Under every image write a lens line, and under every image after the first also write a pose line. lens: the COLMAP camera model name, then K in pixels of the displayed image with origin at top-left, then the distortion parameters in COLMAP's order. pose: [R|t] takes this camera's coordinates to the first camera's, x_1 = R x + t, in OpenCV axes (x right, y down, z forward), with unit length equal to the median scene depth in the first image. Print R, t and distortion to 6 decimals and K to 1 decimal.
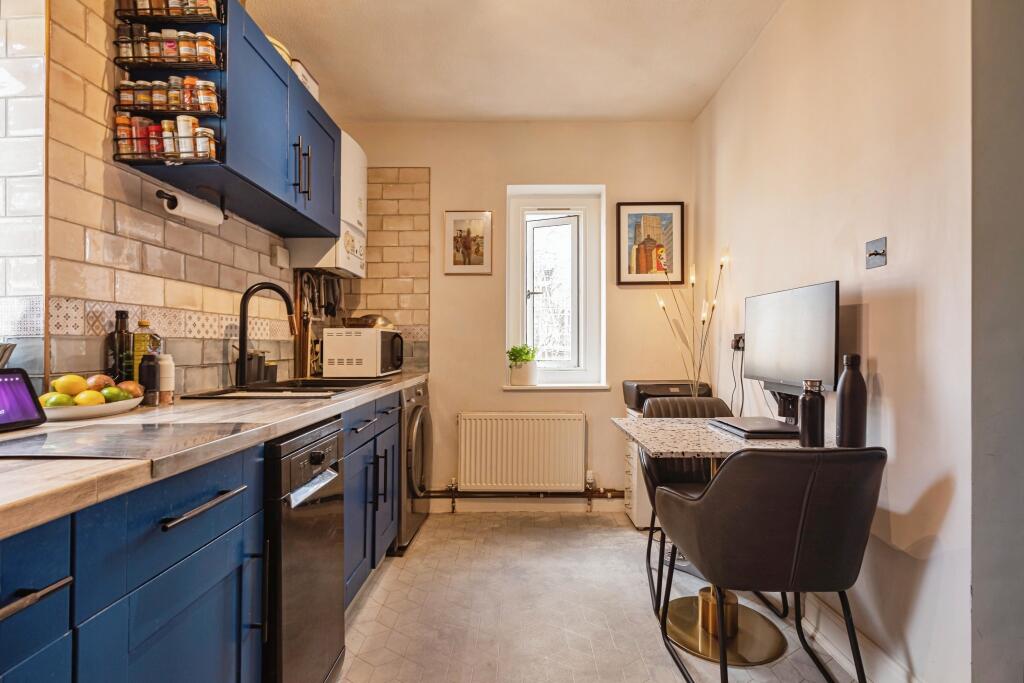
lens RADIAL K [[487.4, 0, 512.0], [0, 487.4, 341.5], [0, 0, 1]] dist [0.000461, 0.000097]
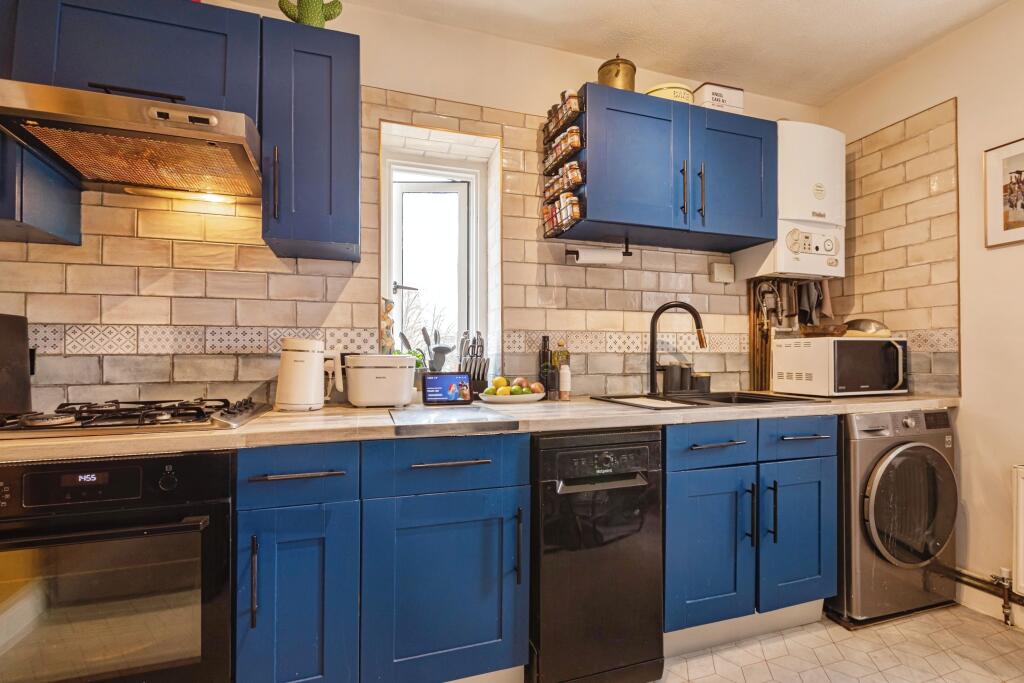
lens RADIAL K [[453.9, 0, 511.6], [0, 453.9, 348.2], [0, 0, 1]] dist [-0.000373, -0.000331]
pose [[0.317374, -0.016644, -0.948154, 0.347468], [0.010969, 0.999844, -0.013880, -0.004605], [0.948237, -0.005995, 0.317507, 0.309593]]
